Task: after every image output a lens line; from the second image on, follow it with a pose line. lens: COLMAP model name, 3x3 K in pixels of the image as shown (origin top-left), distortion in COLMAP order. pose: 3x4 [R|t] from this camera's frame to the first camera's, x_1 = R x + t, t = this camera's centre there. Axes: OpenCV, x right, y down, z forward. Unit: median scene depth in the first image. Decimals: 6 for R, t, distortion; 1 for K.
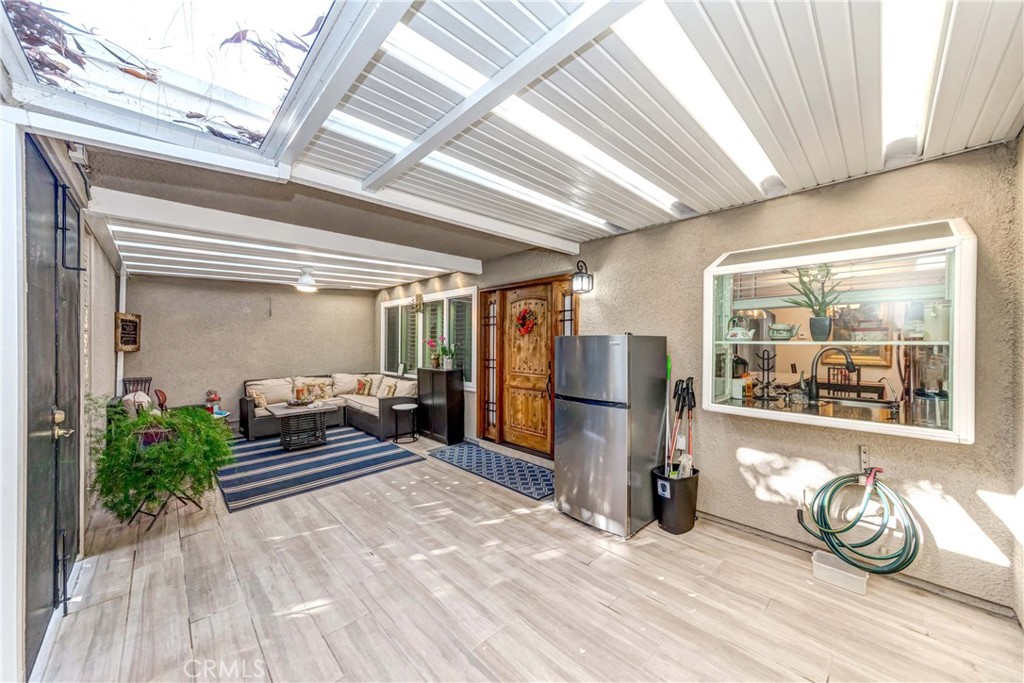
lens RADIAL K [[360.8, 0, 512.0], [0, 360.8, 341.5], [0, 0, 1]] dist [-0.000076, -0.000133]
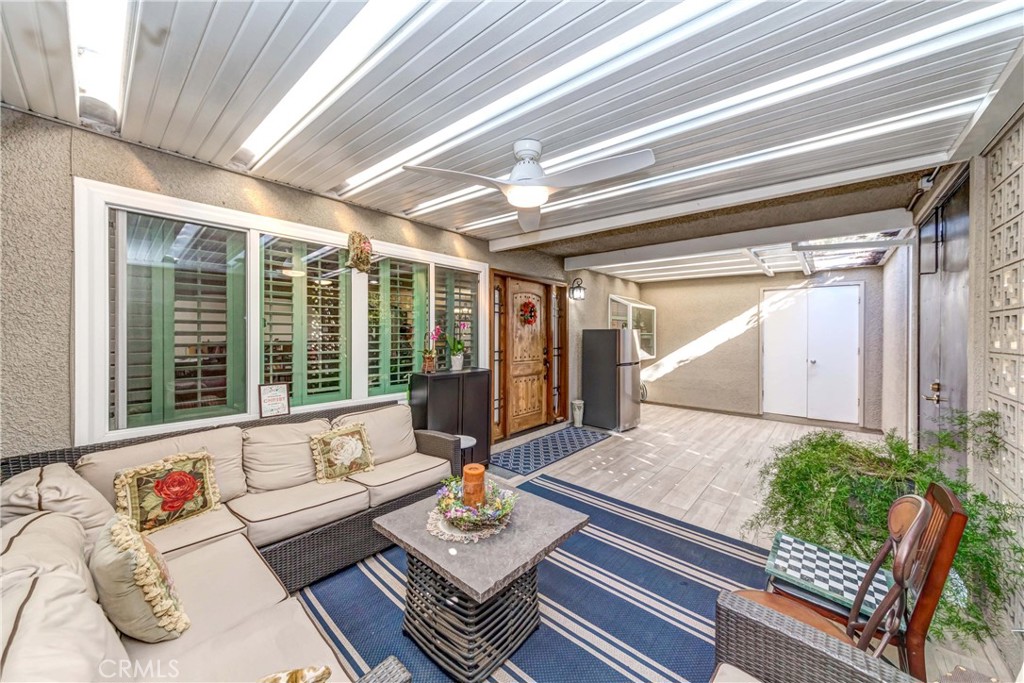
lens RADIAL K [[364.2, 0, 512.3], [0, 364.2, 335.8], [0, 0, 1]] dist [0.000617, -0.000001]
pose [[-0.077274, -0.005350, 0.996996, -0.951684], [-0.003668, 0.999980, 0.005082, 0.006635], [-0.997003, -0.003264, -0.077292, 1.023003]]
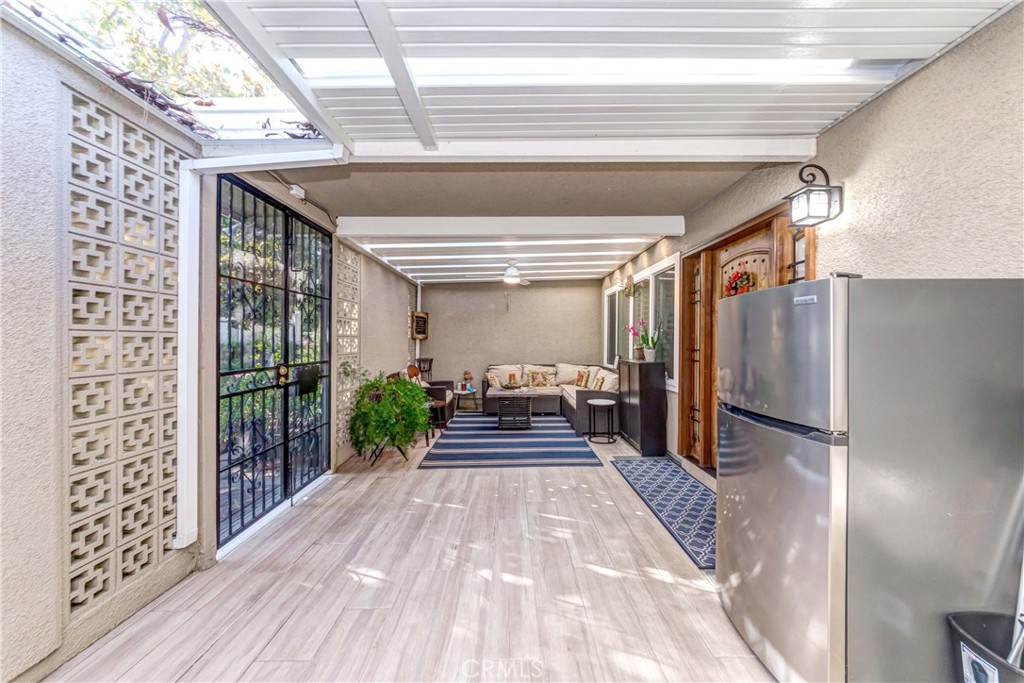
lens RADIAL K [[367.8, 0, 515.1], [0, 367.8, 338.2], [0, 0, 1]] dist [0.001700, 0.000033]
pose [[0.725720, -0.002548, -0.687985, 0.184002], [-0.001196, 0.999987, -0.004966, 0.030732], [0.687989, 0.004427, 0.725708, 0.212950]]
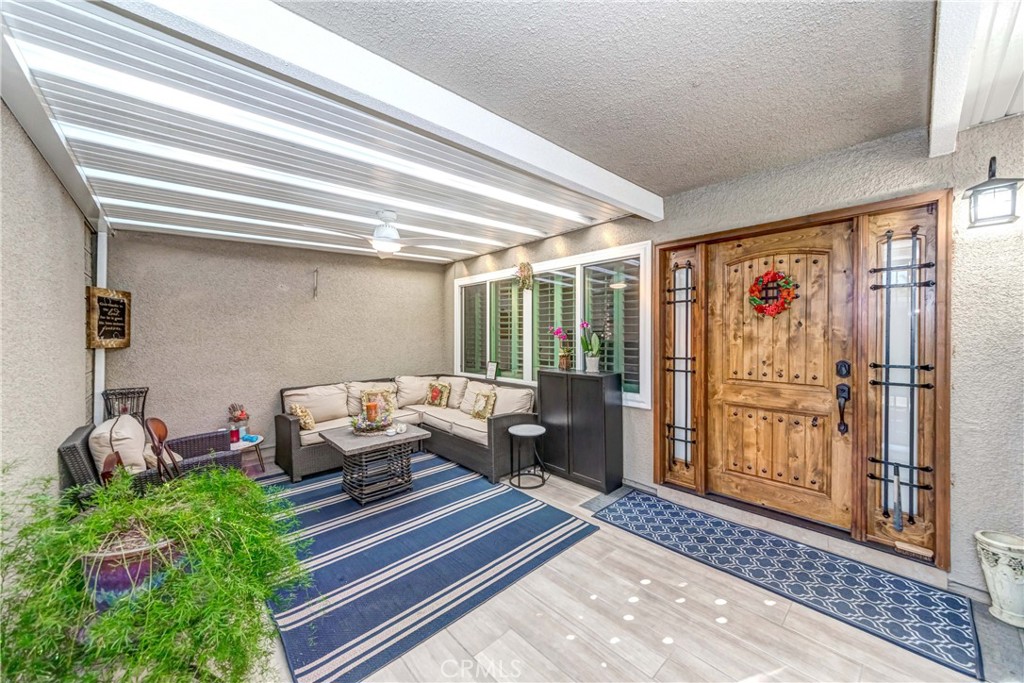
lens RADIAL K [[371.8, 0, 512.8], [0, 371.8, 336.5], [0, 0, 1]] dist [0.001069, -0.000072]
pose [[0.999609, -0.006036, -0.027307, -0.325254], [0.006229, 0.999956, 0.007005, 0.006598], [0.027263, -0.007172, 0.999603, 0.351187]]
